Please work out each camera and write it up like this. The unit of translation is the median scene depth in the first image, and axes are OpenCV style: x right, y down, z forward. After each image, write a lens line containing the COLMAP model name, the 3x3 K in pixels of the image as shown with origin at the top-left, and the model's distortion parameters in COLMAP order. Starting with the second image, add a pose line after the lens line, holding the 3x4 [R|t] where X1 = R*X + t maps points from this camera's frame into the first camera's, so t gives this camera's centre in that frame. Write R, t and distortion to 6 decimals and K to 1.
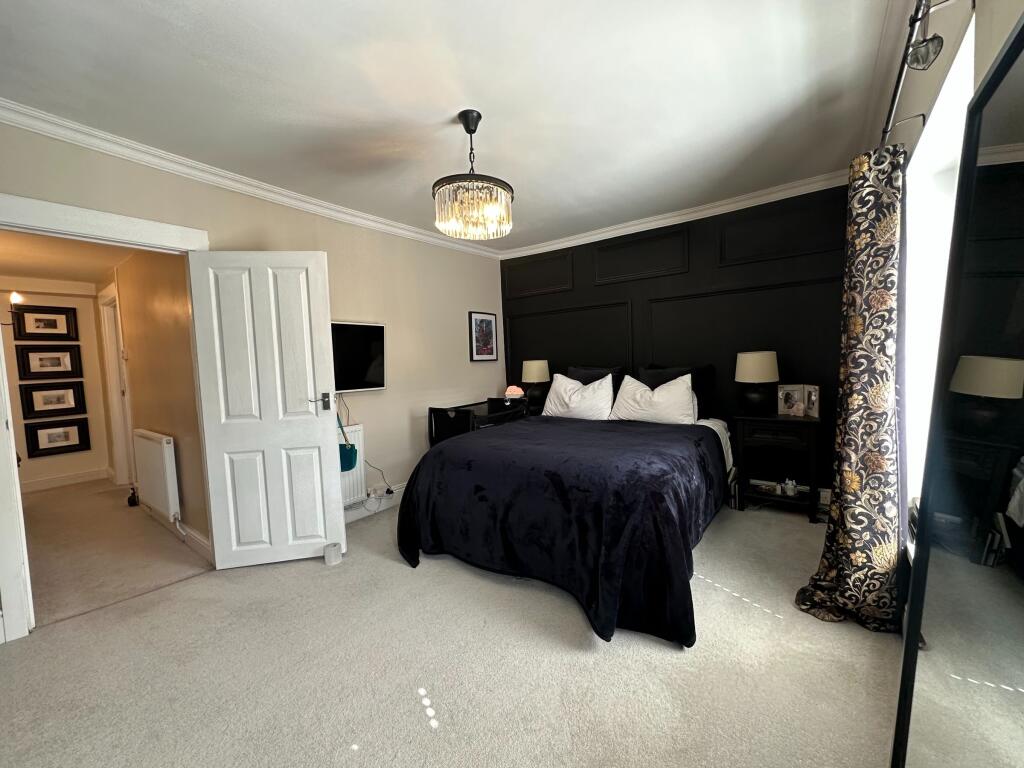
lens RADIAL K [[416.0, 0, 504.1], [0, 416.0, 384.6], [0, 0, 1]] dist [0.000491, -0.000301]
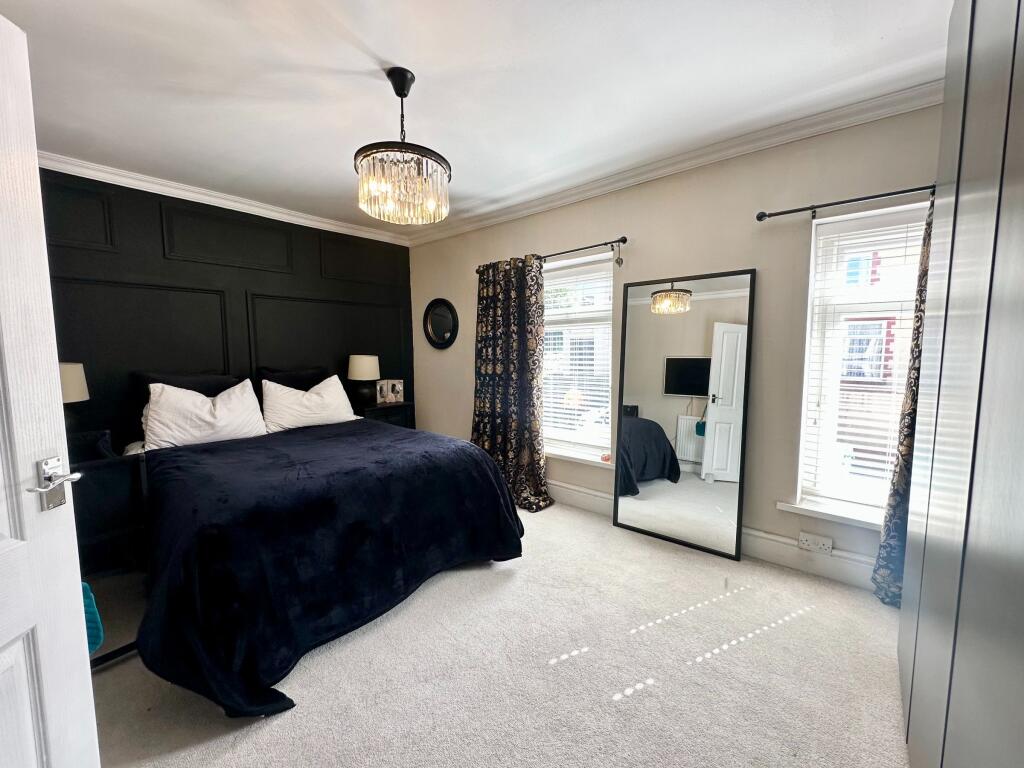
lens RADIAL K [[416.0, 0, 503.4], [0, 416.0, 385.4], [0, 0, 1]] dist [0.000491, -0.000301]
pose [[0.166975, -0.065646, 0.983773, -0.733213], [0.061456, 0.996534, 0.056066, -0.044672], [-0.984044, 0.051098, 0.170431, 0.562639]]
